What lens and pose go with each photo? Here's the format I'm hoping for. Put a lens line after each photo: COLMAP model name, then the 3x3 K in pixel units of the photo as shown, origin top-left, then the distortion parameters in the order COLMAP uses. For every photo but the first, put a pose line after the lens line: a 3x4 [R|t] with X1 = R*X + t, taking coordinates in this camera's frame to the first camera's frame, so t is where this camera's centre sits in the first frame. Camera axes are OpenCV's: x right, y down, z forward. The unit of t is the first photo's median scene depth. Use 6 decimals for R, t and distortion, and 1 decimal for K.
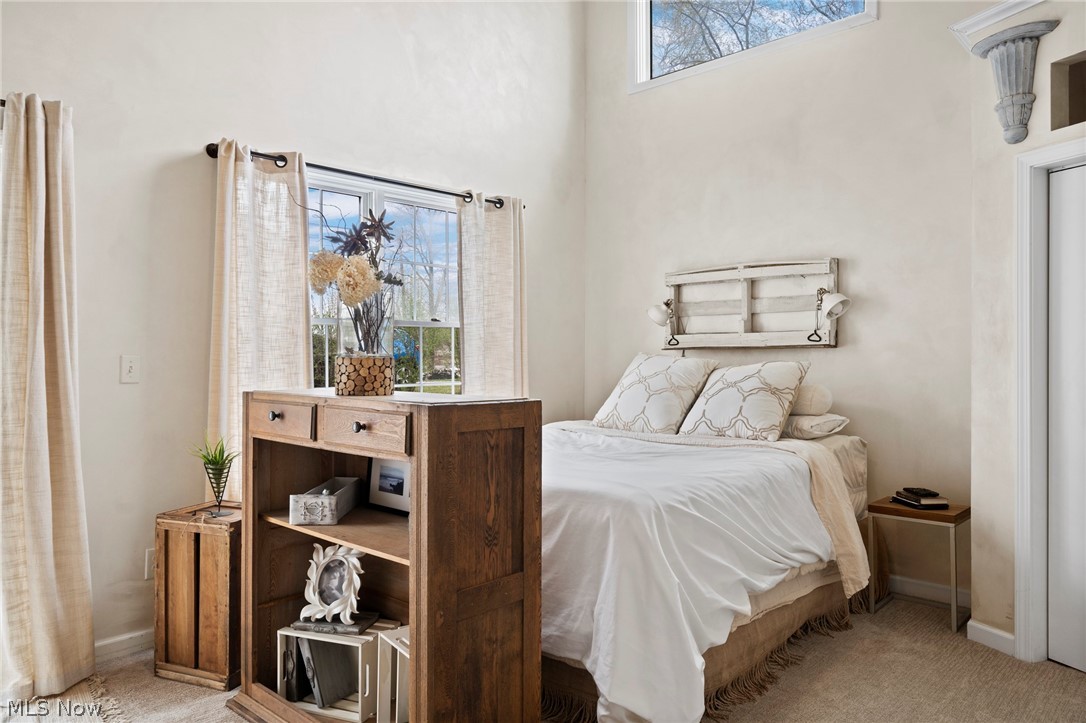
lens RADIAL K [[730.4, 0, 538.0], [0, 730.4, 353.8], [0, 0, 1]] dist [0.000951, -0.000419]
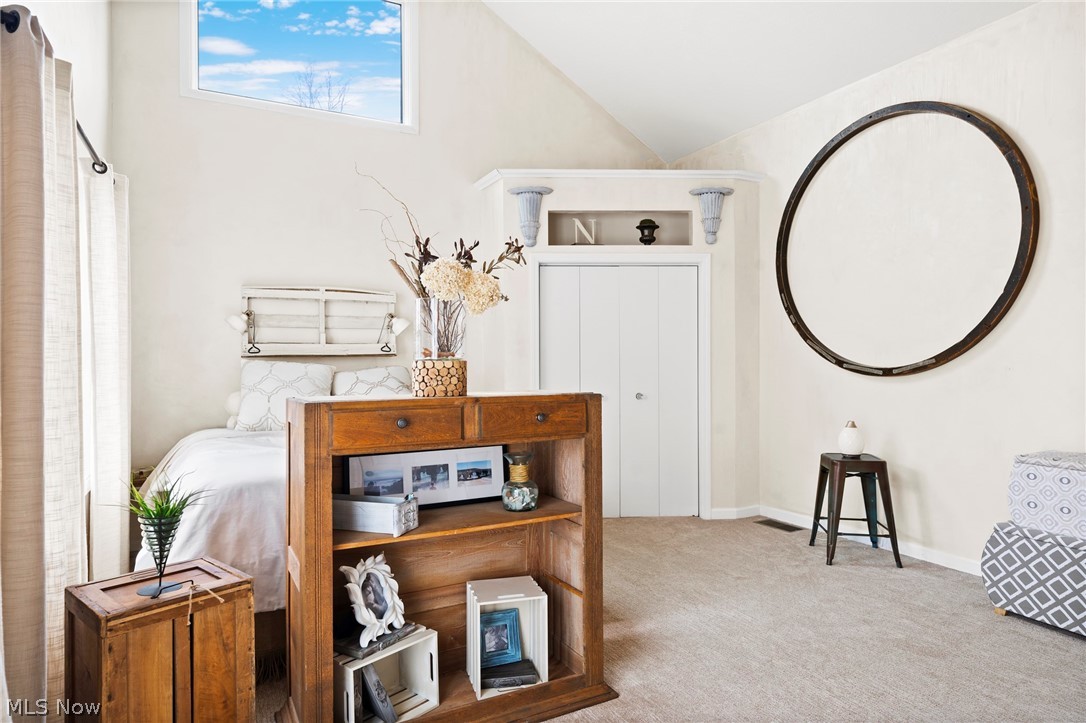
lens RADIAL K [[632.8, 0, 539.7], [0, 632.8, 362.7], [0, 0, 1]] dist [0.001154, 0.000715]
pose [[0.327991, -0.001508, 0.944680, -0.935587], [0.004151, 0.999991, 0.000155, 0.006909], [-0.944672, 0.003870, 0.327995, 0.491324]]
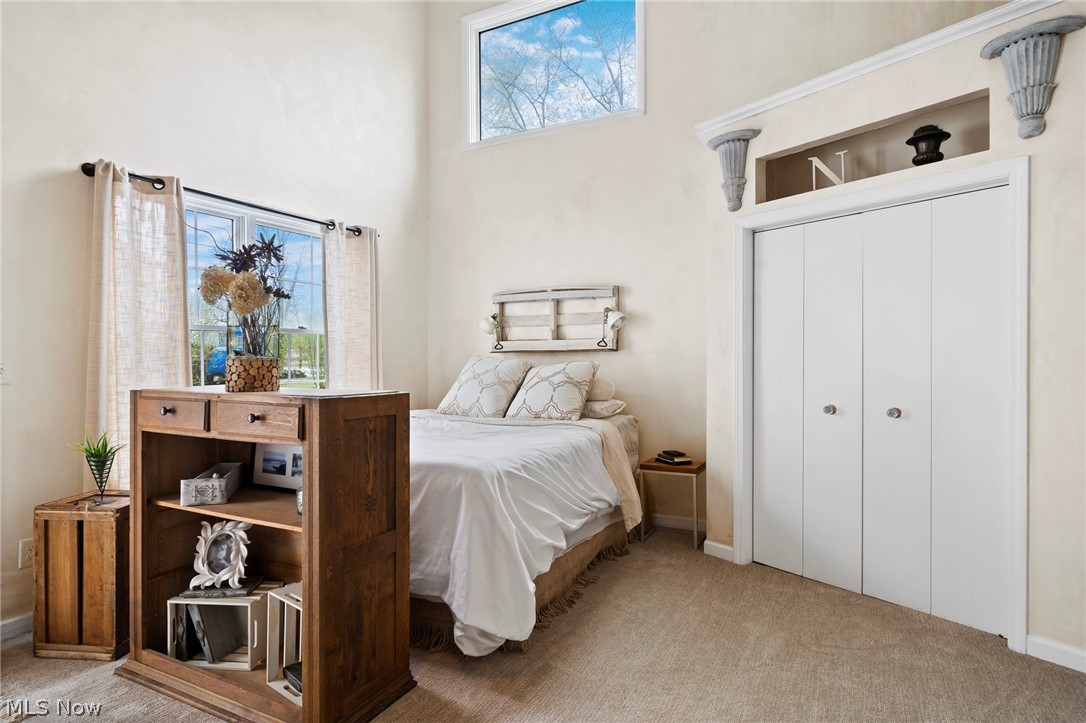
lens RADIAL K [[584.1, 0, 537.9], [0, 584.1, 359.7], [0, 0, 1]] dist [0.000149, 0.000225]
pose [[0.963358, -0.003218, 0.268201, -0.041909], [0.001569, 0.999979, 0.006365, 0.000570], [-0.268216, -0.005711, 0.963342, -0.022817]]
